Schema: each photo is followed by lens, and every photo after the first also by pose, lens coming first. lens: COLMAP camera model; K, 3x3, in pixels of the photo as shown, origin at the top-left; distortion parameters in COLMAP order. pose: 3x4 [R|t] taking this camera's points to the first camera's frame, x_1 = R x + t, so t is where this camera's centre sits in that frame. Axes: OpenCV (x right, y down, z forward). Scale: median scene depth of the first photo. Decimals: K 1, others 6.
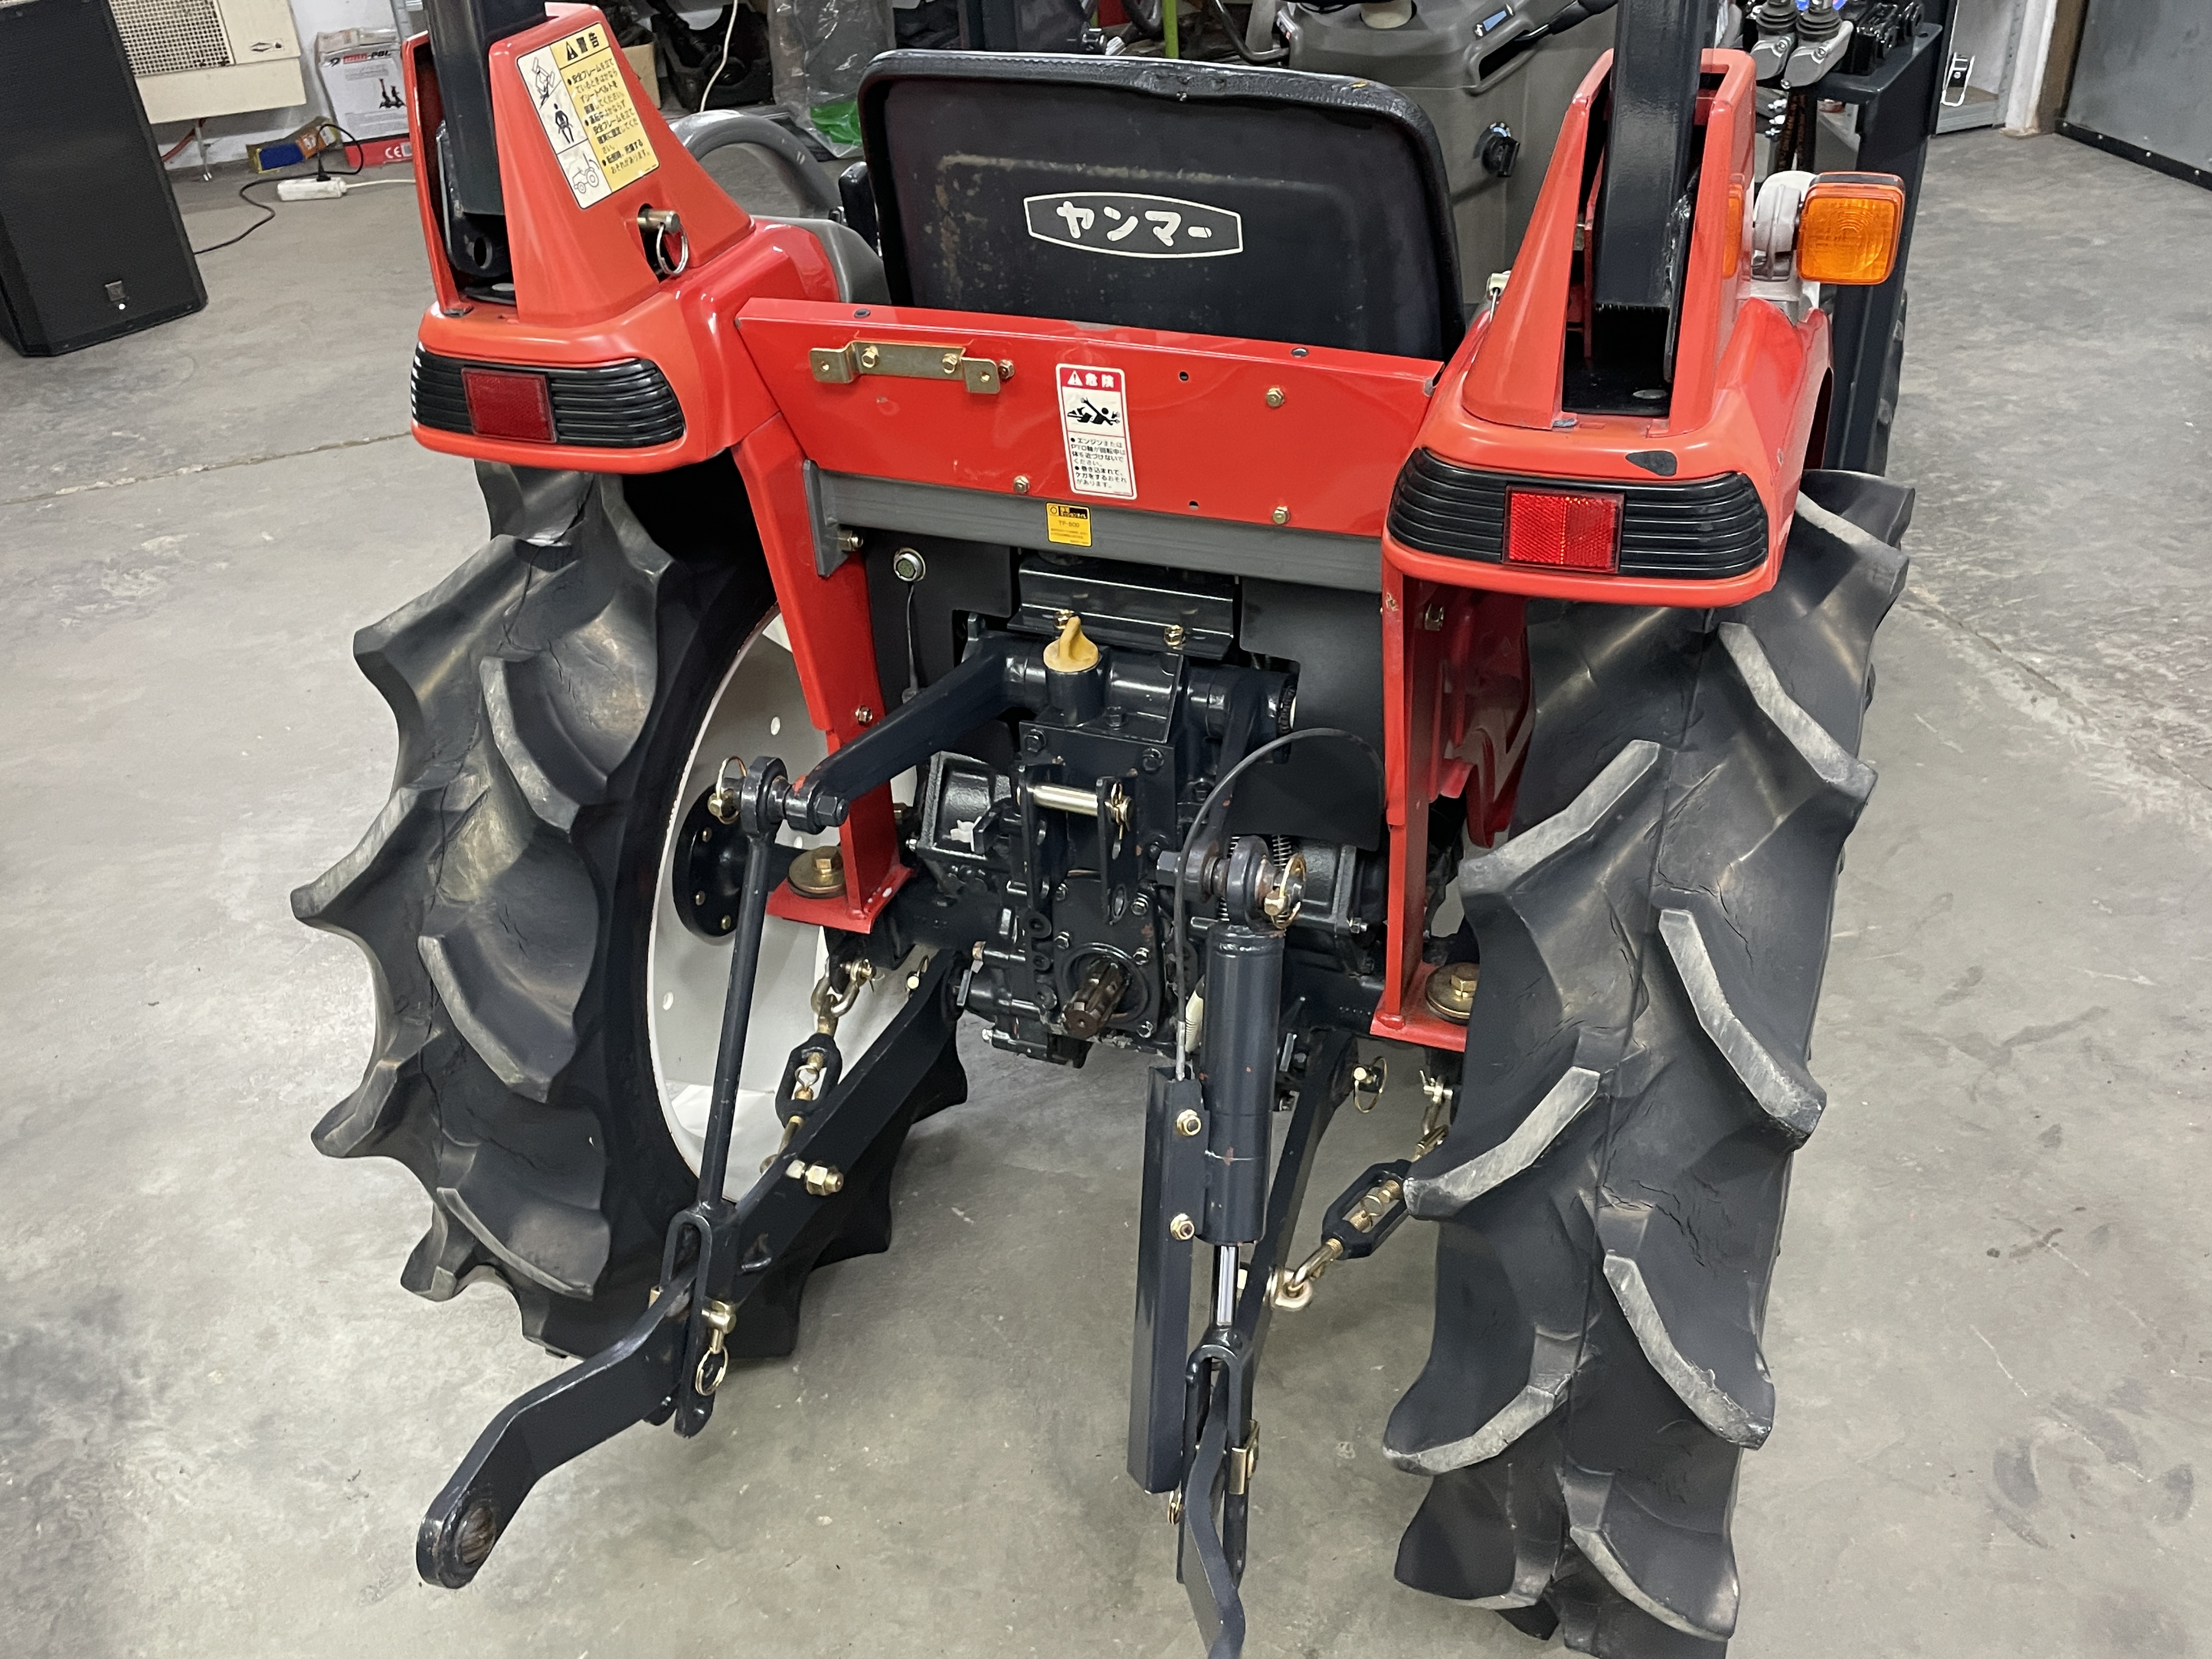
lens RADIAL K [[2031.1, 0, 1115.8], [0, 2031.1, 801.0], [0, 0, 1]] dist [0.105325, -0.153993]
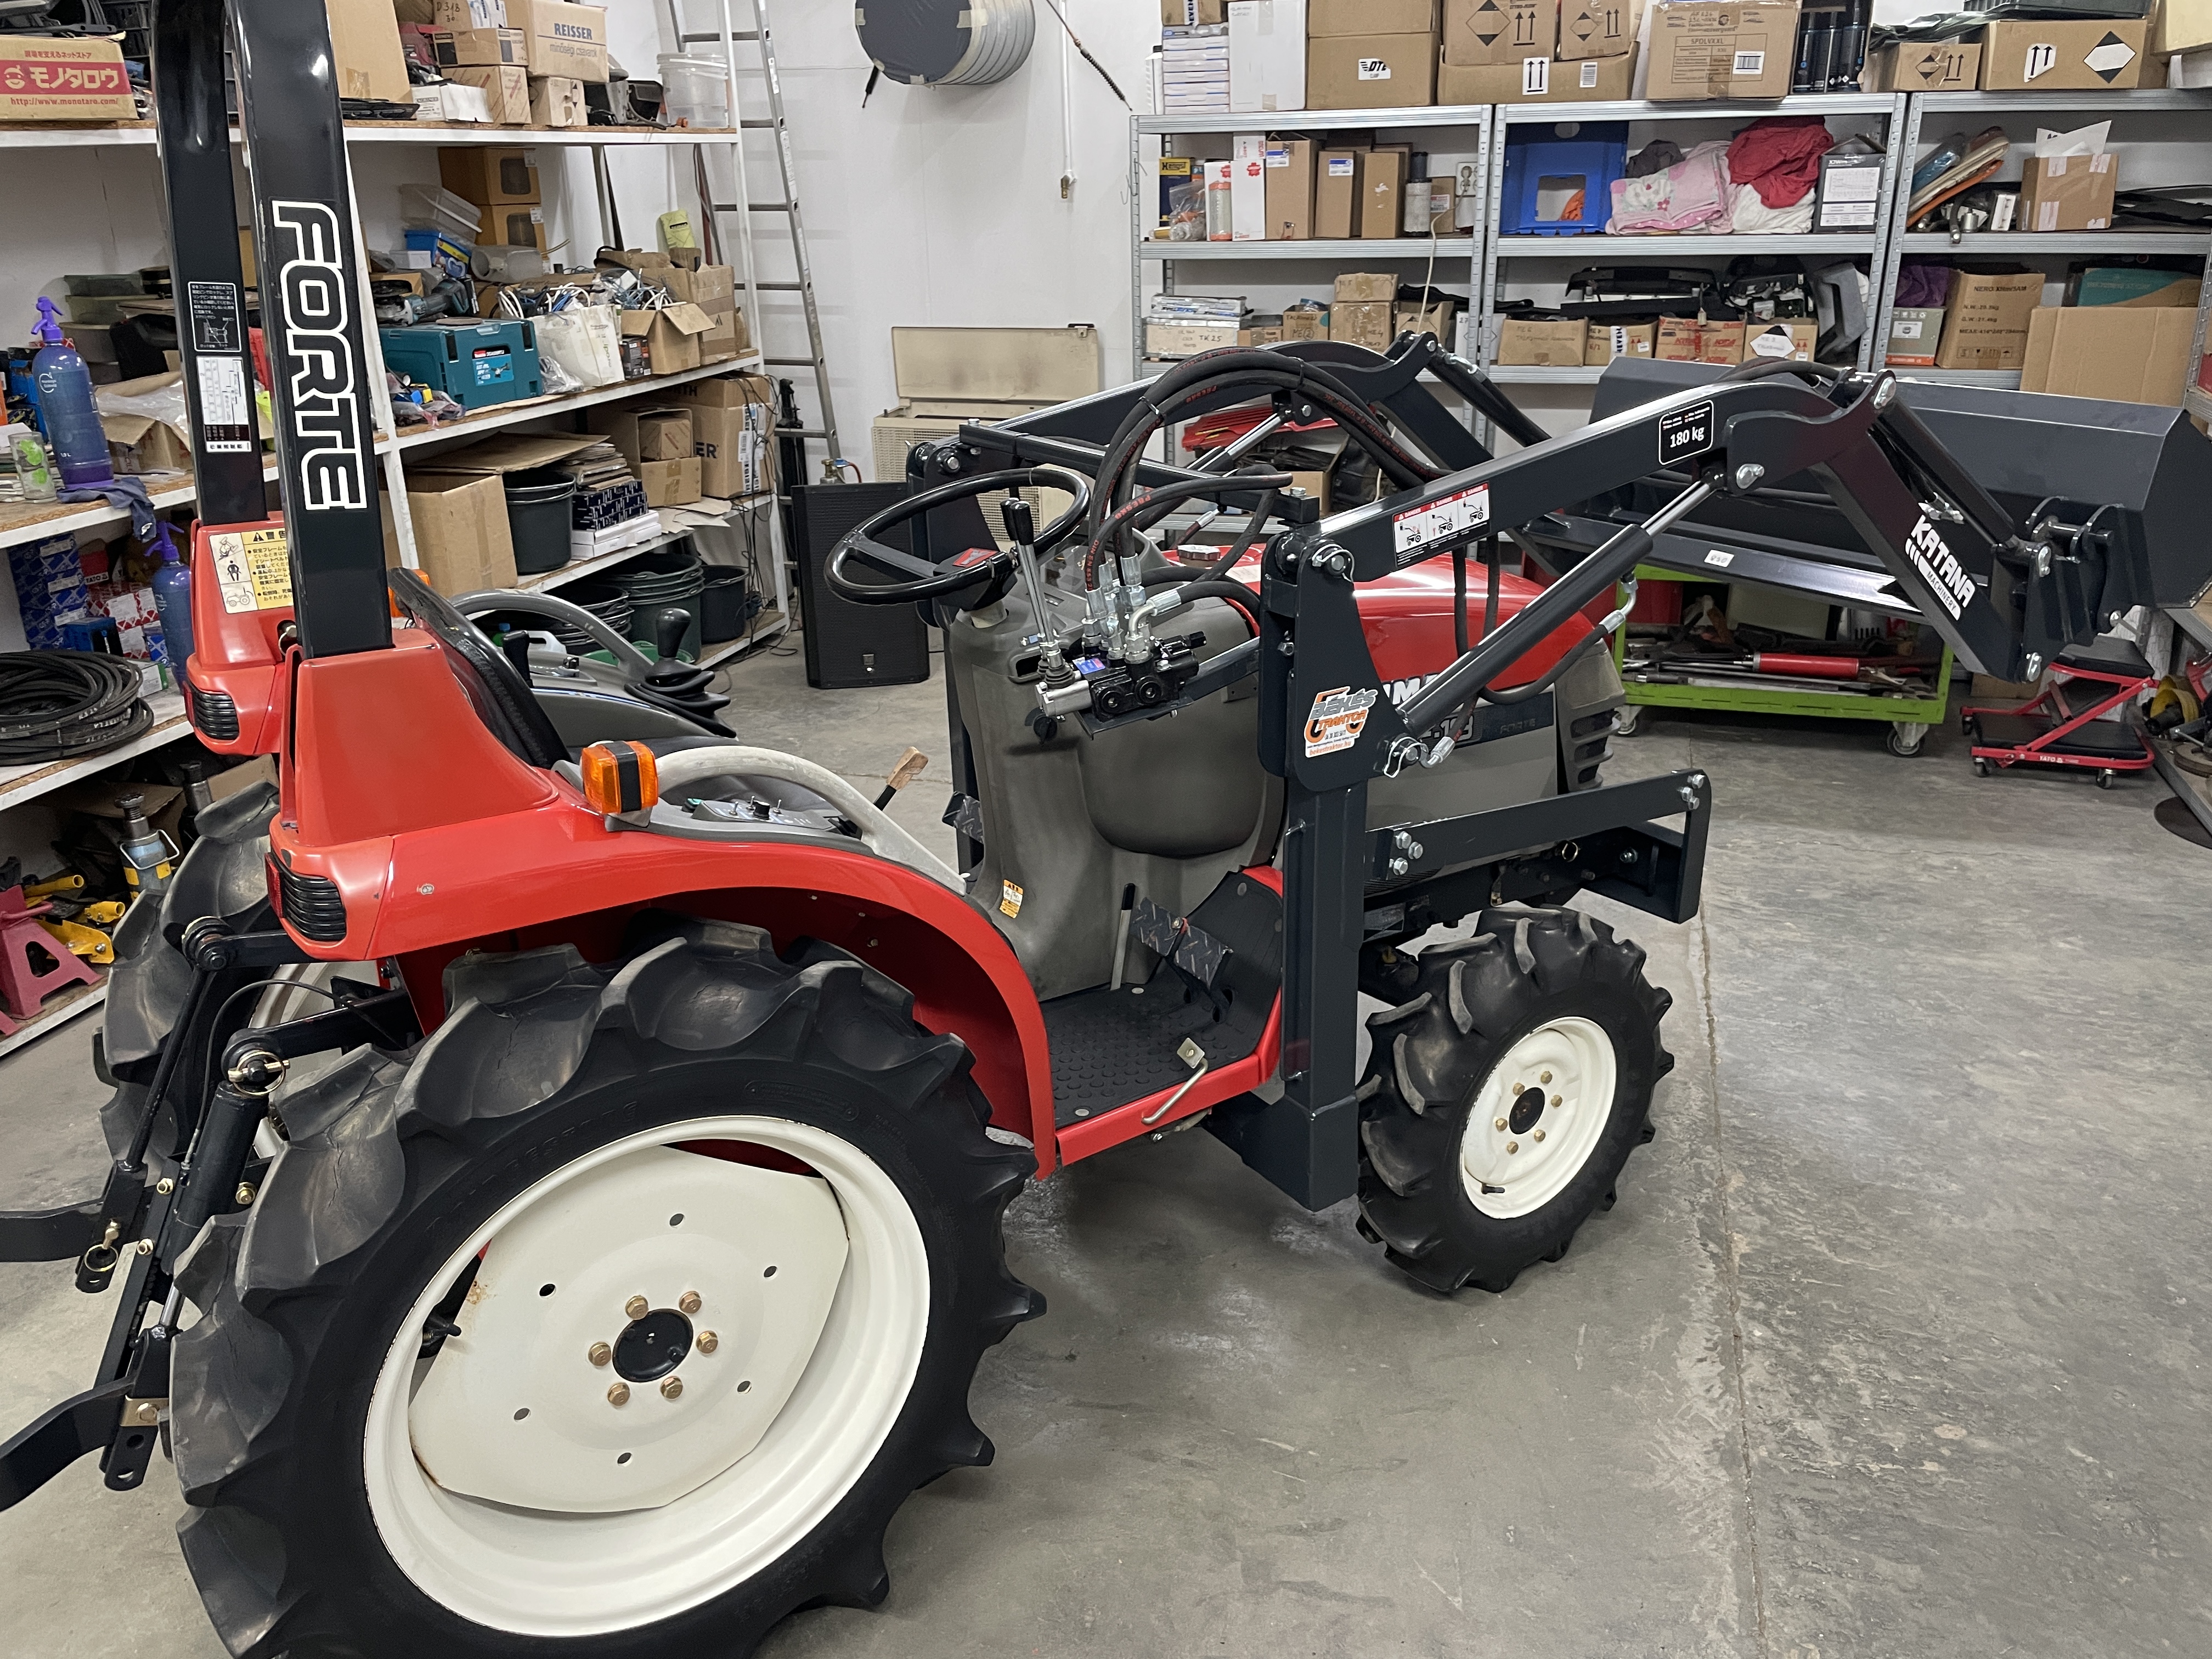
lens RADIAL K [[1682.4, 0, 1104.9], [0, 1682.4, 806.4], [0, 0, 1]] dist [0.082496, -0.116237]
pose [[0.801153, 0.245355, -0.545852, 0.573311], [-0.351655, 0.931023, -0.097643, -0.113035], [0.484243, 0.270179, 0.832173, 0.059499]]
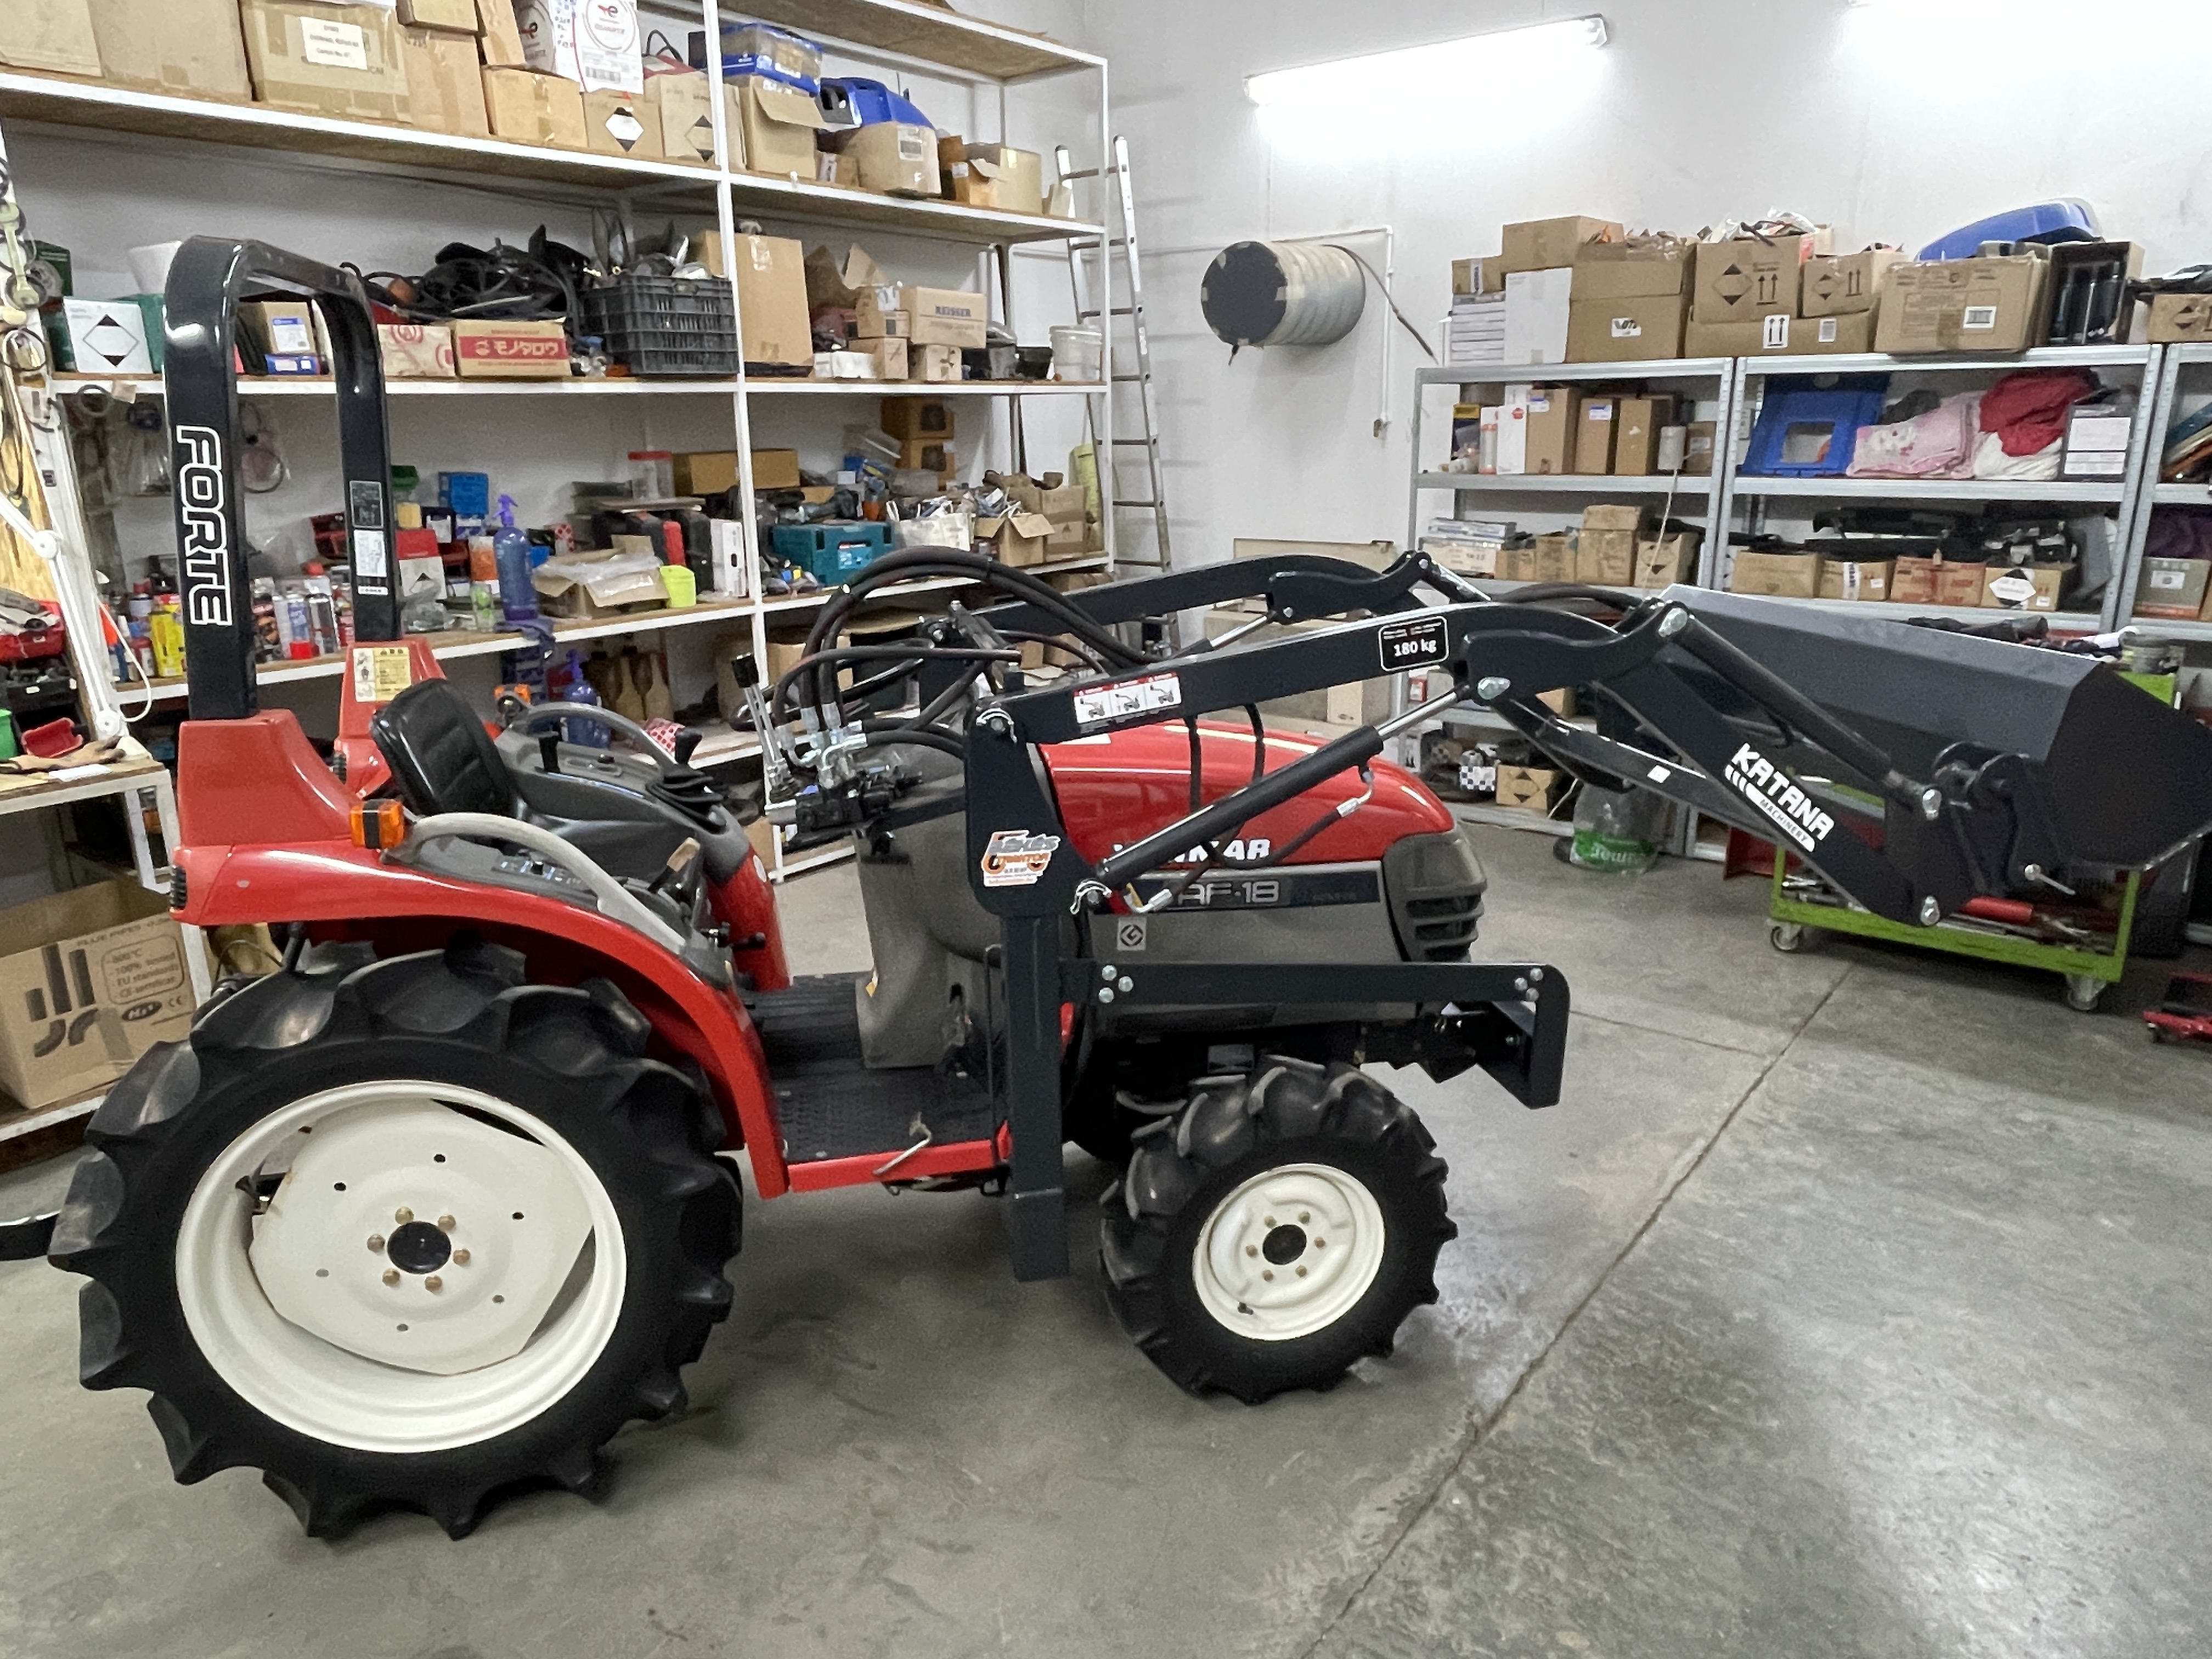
lens RADIAL K [[1447.2, 0, 1088.1], [0, 1447.2, 836.3], [0, 0, 1]] dist [0.000221, -0.003363]
pose [[0.514757, 0.278991, -0.810672, 0.844613], [-0.487762, 0.872927, -0.009300, -0.264523], [0.705063, 0.400202, 0.585427, 0.277018]]
